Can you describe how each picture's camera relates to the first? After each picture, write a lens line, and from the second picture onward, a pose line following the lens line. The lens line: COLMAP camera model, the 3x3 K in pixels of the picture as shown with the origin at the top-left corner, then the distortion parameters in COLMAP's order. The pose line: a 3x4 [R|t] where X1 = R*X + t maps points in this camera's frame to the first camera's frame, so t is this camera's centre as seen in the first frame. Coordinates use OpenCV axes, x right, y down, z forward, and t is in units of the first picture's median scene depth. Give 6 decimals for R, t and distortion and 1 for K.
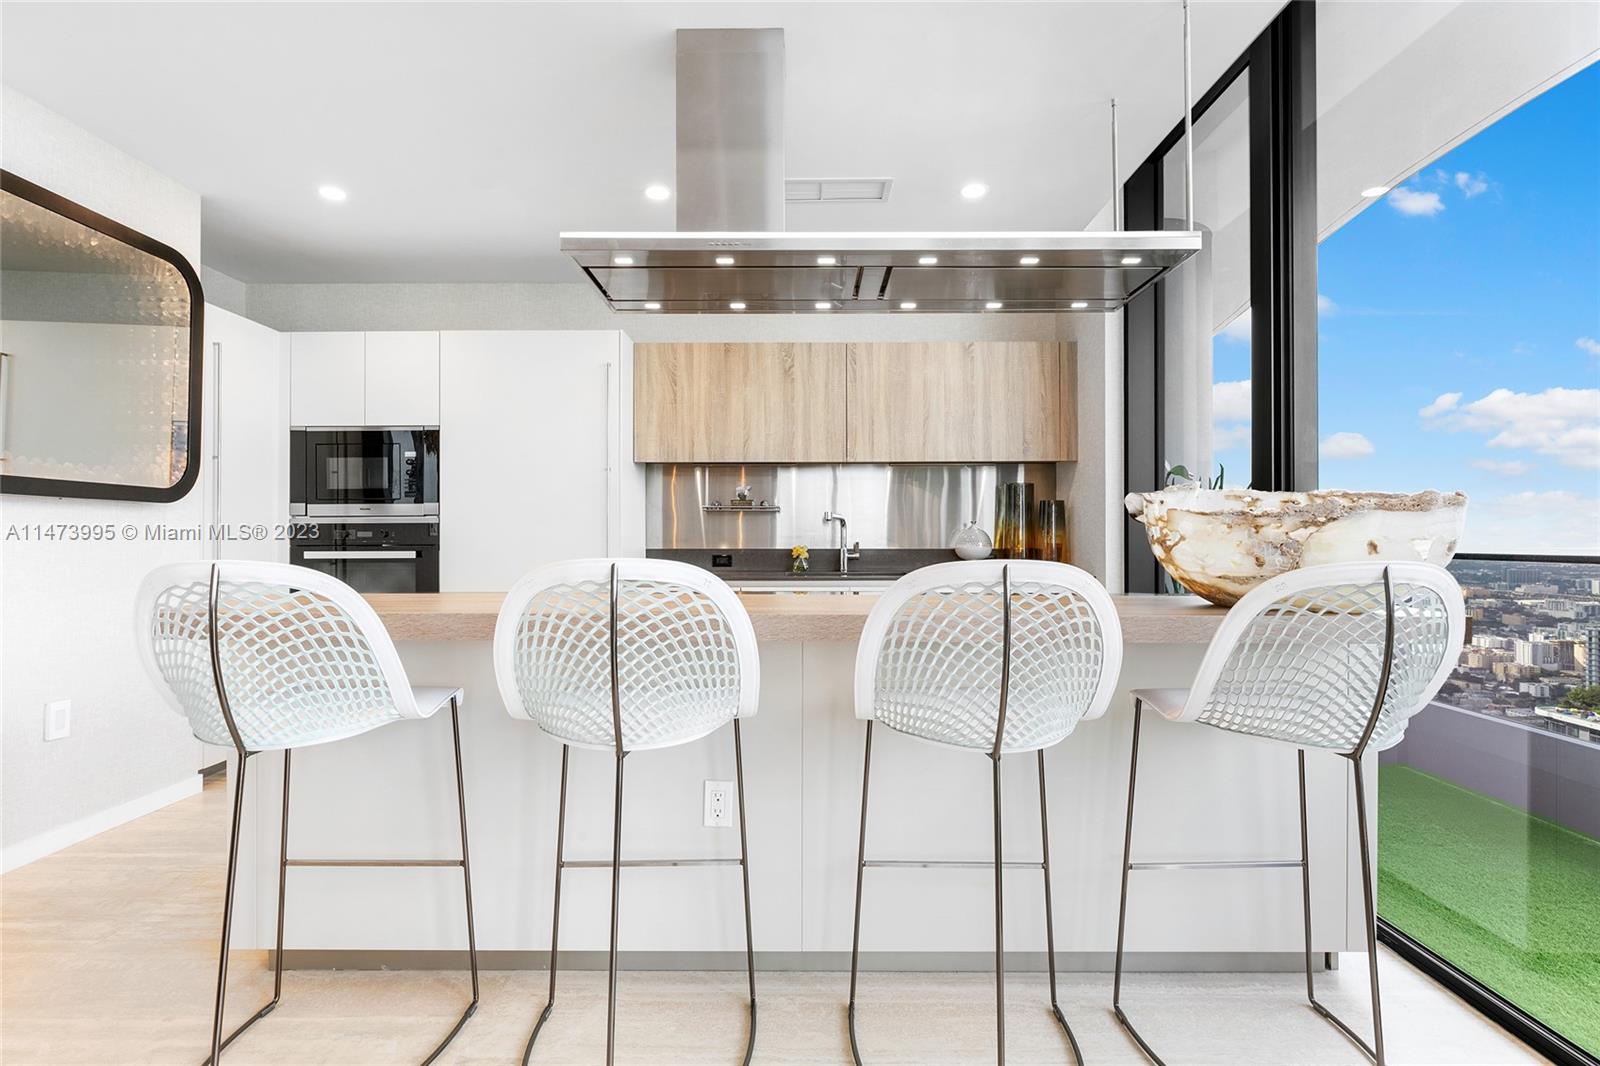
lens RADIAL K [[807.9, 0, 806.2], [0, 807.9, 534.4], [0, 0, 1]] dist [-0.005098, 0.000787]
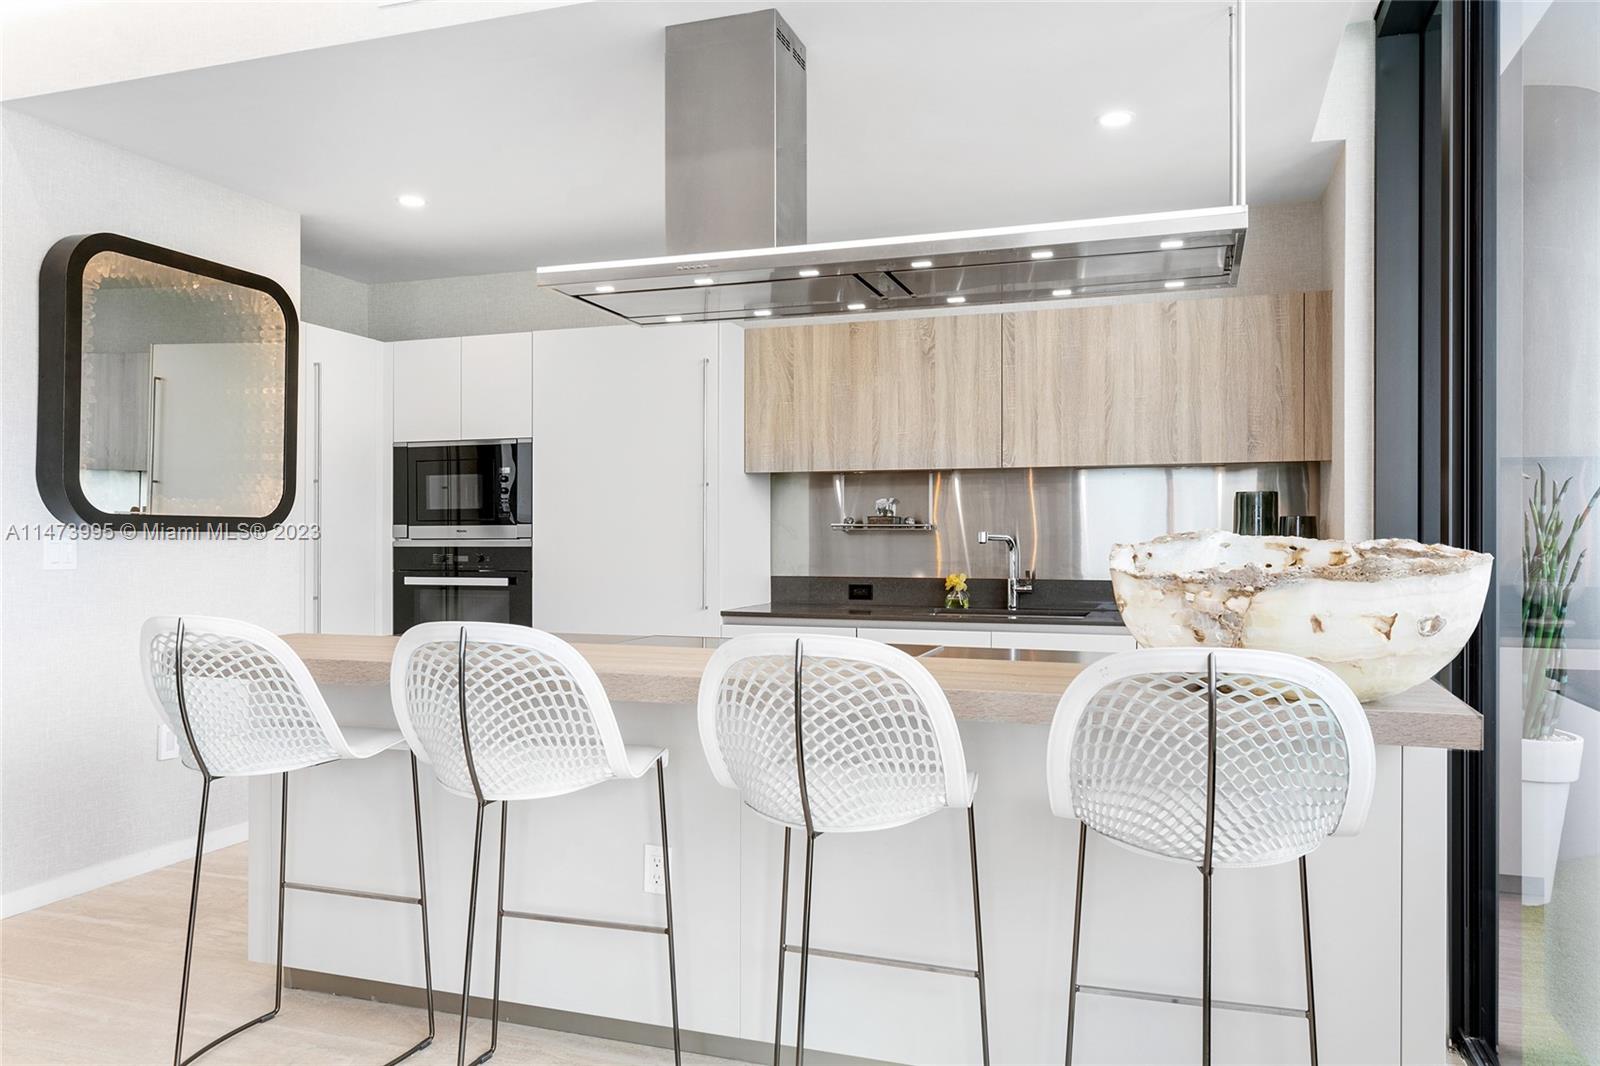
lens RADIAL K [[1162.3, 0, 800.0], [0, 1162.3, 533.0], [0, 0, 1]] dist [0.001435, -0.003644]
pose [[0.944300, 0.000545, -0.329085, 0.251080], [0.000469, 0.999995, 0.003003, -0.033505], [0.329085, -0.002990, 0.944295, -0.118182]]
